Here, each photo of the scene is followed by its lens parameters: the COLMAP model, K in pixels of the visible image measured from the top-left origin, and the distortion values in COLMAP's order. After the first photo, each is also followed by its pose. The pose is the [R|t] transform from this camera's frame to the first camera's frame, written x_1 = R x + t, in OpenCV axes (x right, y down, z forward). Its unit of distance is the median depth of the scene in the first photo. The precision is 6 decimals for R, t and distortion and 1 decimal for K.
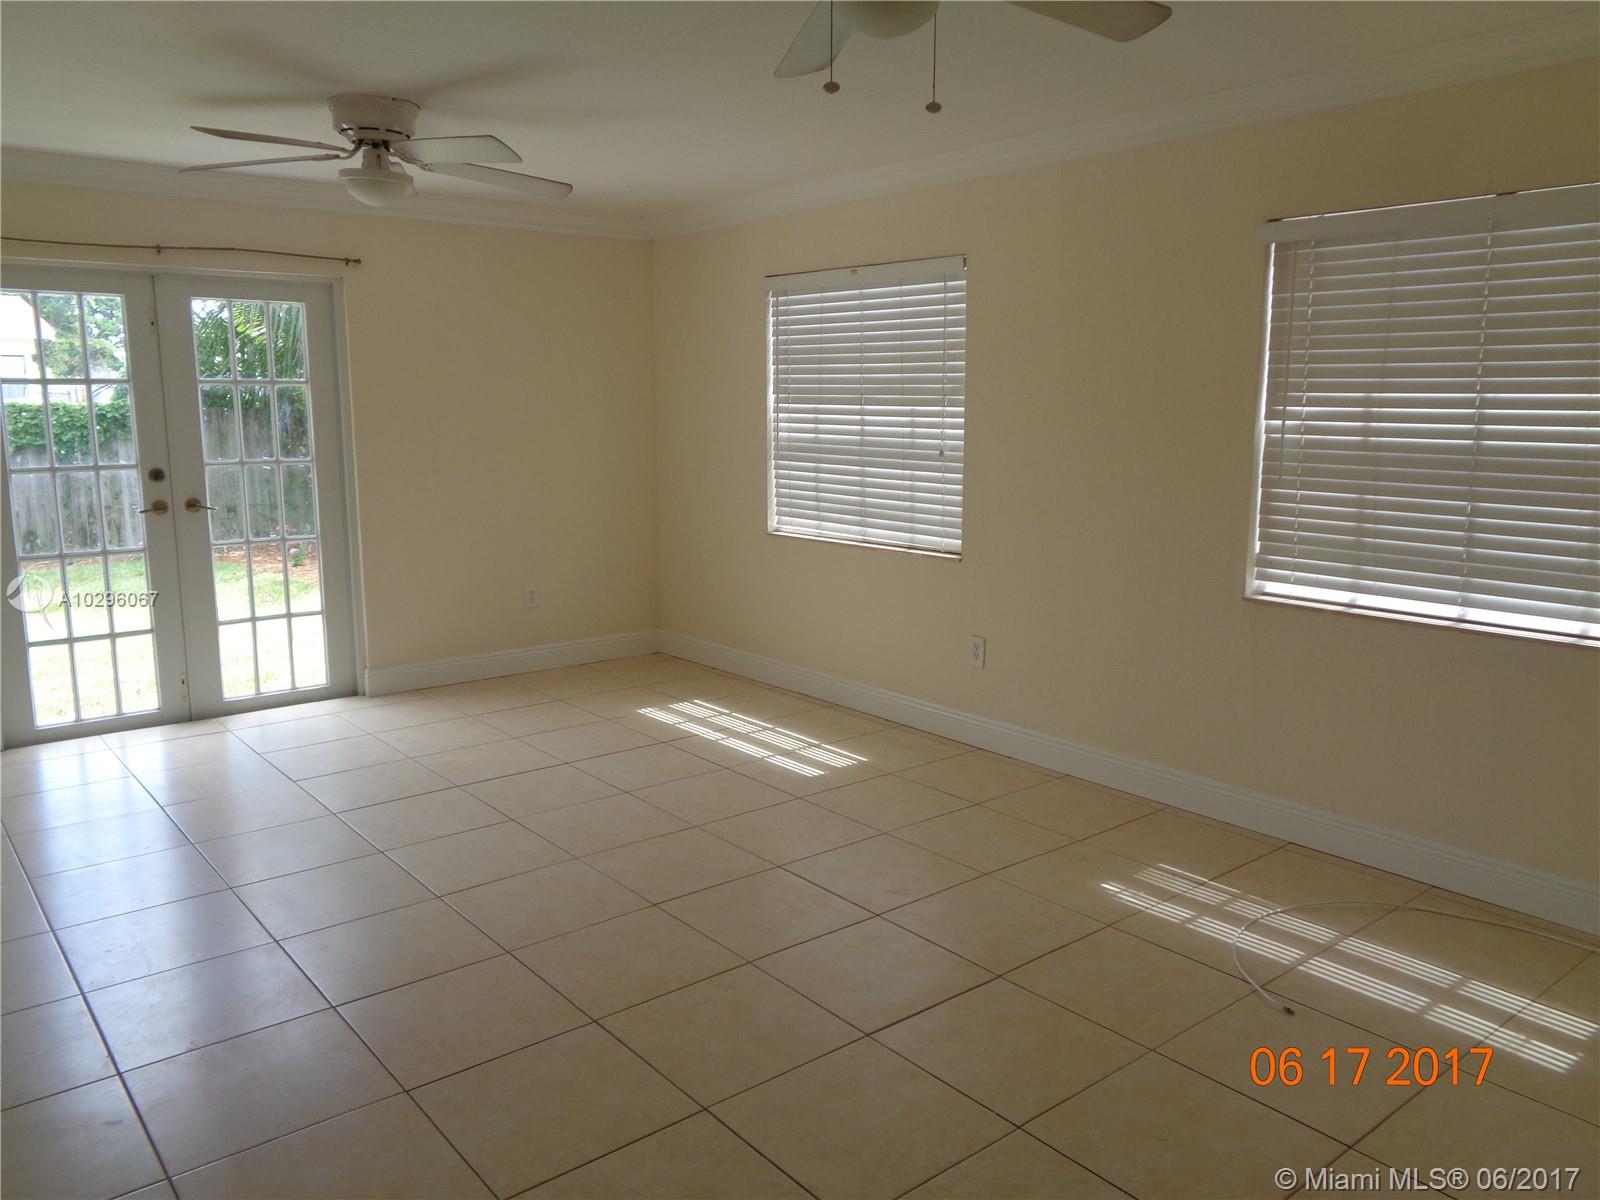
lens RADIAL K [[1188.5, 0, 800.0], [0, 1188.5, 600.0], [0, 0, 1]] dist [0.002773, -0.001210]
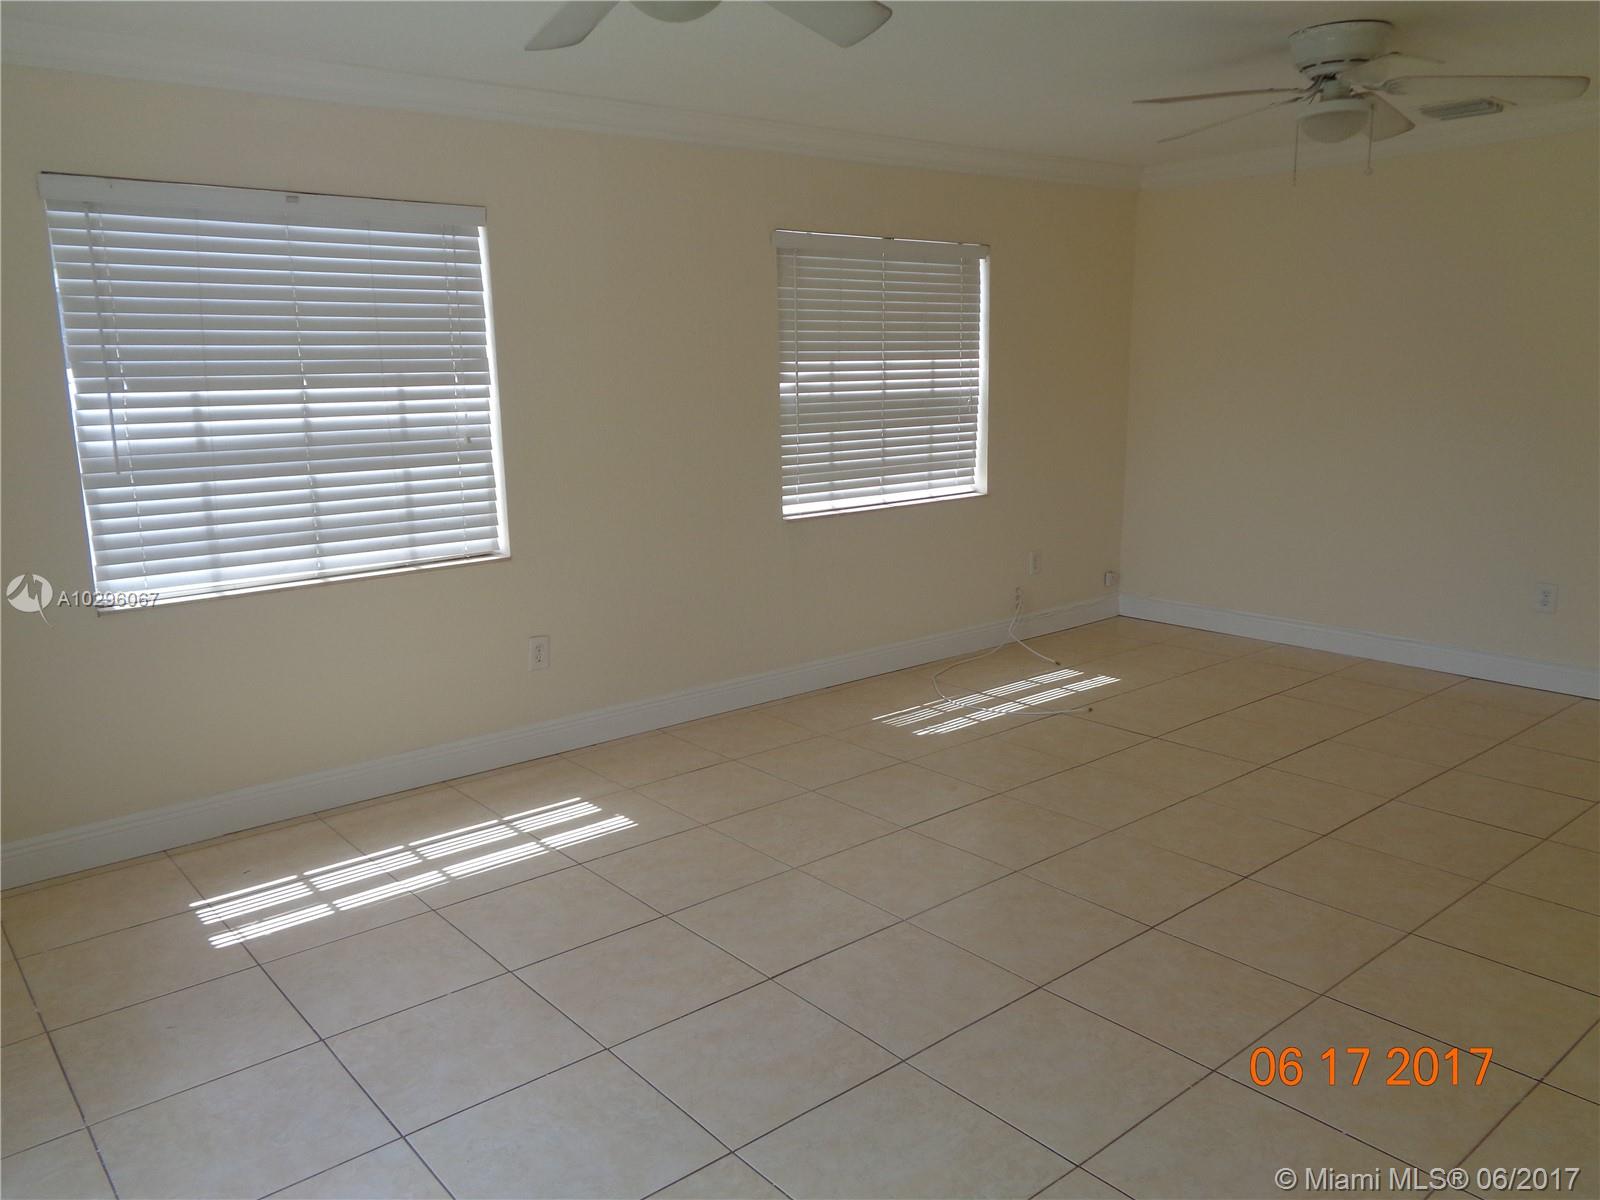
lens RADIAL K [[1204.2, 0, 800.0], [0, 1204.2, 600.0], [0, 0, 1]] dist [-0.005290, -0.000395]
pose [[-0.011516, -0.202239, 0.979268, -0.771270], [0.182474, 0.962464, 0.200915, -0.149071], [-0.983143, 0.181005, 0.025820, 0.800843]]
